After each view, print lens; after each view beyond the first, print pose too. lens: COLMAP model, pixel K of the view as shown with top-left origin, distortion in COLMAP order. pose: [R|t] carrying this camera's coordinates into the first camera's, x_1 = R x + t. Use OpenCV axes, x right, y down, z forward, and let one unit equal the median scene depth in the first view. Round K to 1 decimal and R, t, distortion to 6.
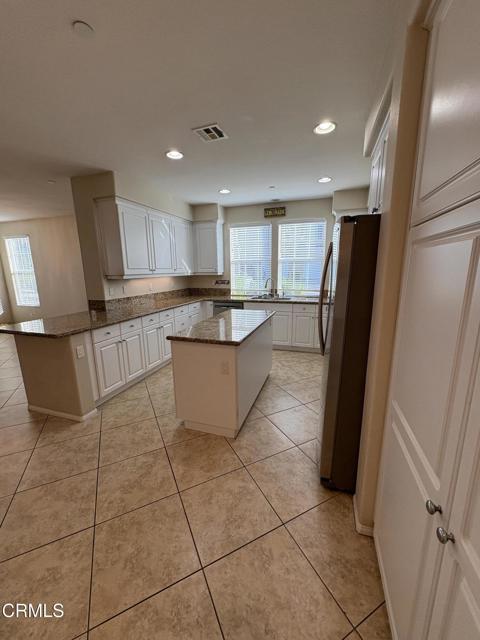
lens RADIAL K [[255.0, 0, 239.0], [0, 255.0, 321.7], [0, 0, 1]] dist [-0.005808, 0.001018]
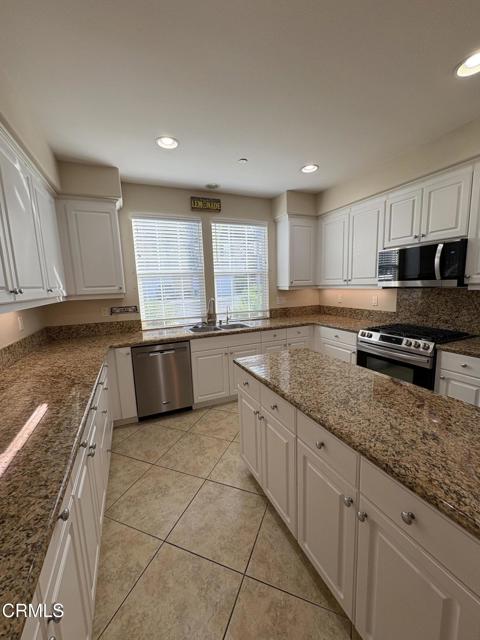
lens RADIAL K [[255.0, 0, 239.2], [0, 255.0, 319.8], [0, 0, 1]] dist [-0.005808, 0.001018]
pose [[0.745510, -0.104509, 0.658250, -0.282070], [0.159766, 0.986857, -0.024265, -0.087979], [-0.647062, 0.123256, 0.752408, 0.456010]]
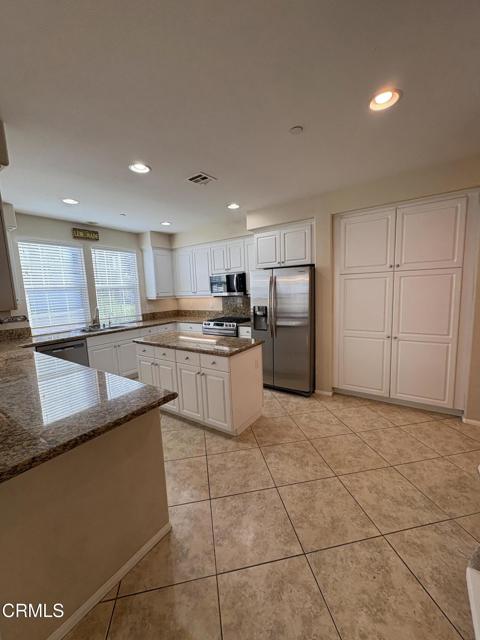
lens RADIAL K [[255.0, 0, 244.2], [0, 255.0, 319.8], [0, 0, 1]] dist [-0.005808, 0.001018]
pose [[0.263703, -0.112122, 0.958065, -0.601526], [0.232561, 0.971313, 0.049661, -0.054283], [-0.936150, 0.209713, 0.282213, 0.289113]]
